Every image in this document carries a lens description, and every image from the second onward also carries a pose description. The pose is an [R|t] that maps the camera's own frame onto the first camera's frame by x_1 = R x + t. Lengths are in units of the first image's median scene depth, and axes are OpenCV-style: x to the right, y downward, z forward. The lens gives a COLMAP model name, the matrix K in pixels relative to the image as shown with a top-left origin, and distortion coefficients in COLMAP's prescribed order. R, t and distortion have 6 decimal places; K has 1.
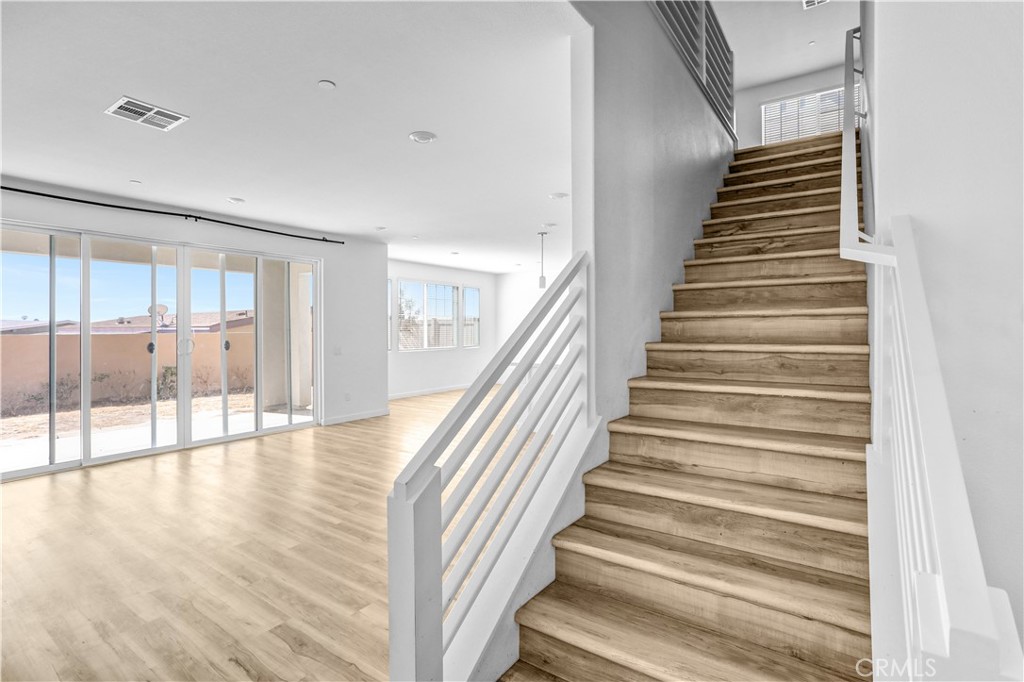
lens RADIAL K [[492.7, 0, 510.7], [0, 492.7, 329.5], [0, 0, 1]] dist [-0.051219, 0.021907]
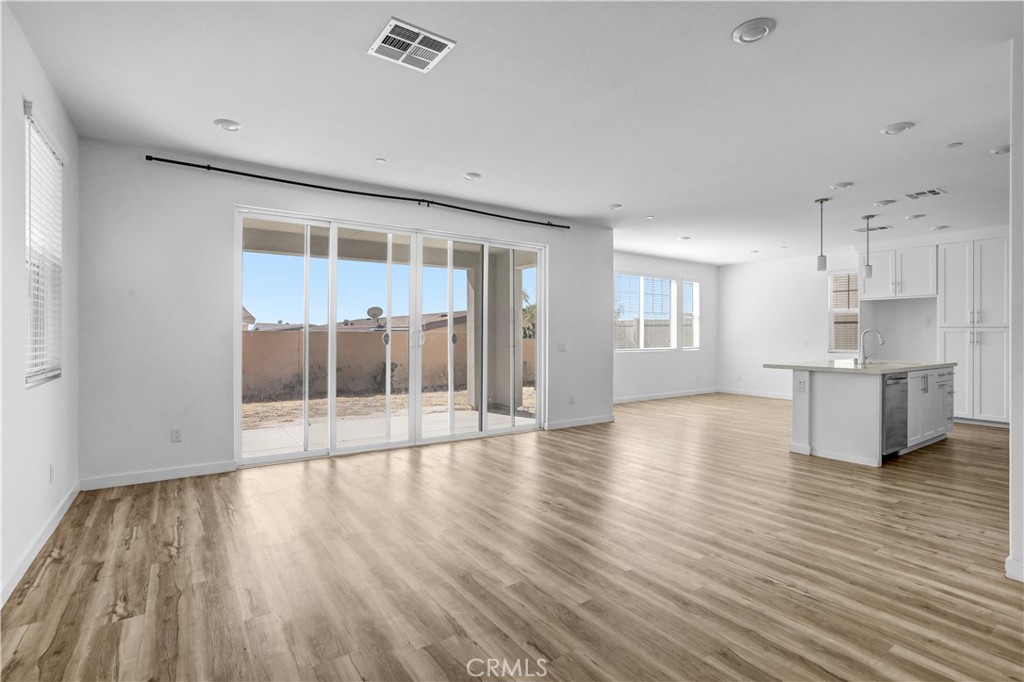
lens RADIAL K [[492.7, 0, 508.7], [0, 492.7, 336.0], [0, 0, 1]] dist [-0.051219, 0.021907]
pose [[0.938167, 0.008889, -0.346069, -0.166087], [-0.008267, 0.999960, 0.003274, 0.025009], [0.346084, -0.000211, 0.938203, 0.148872]]
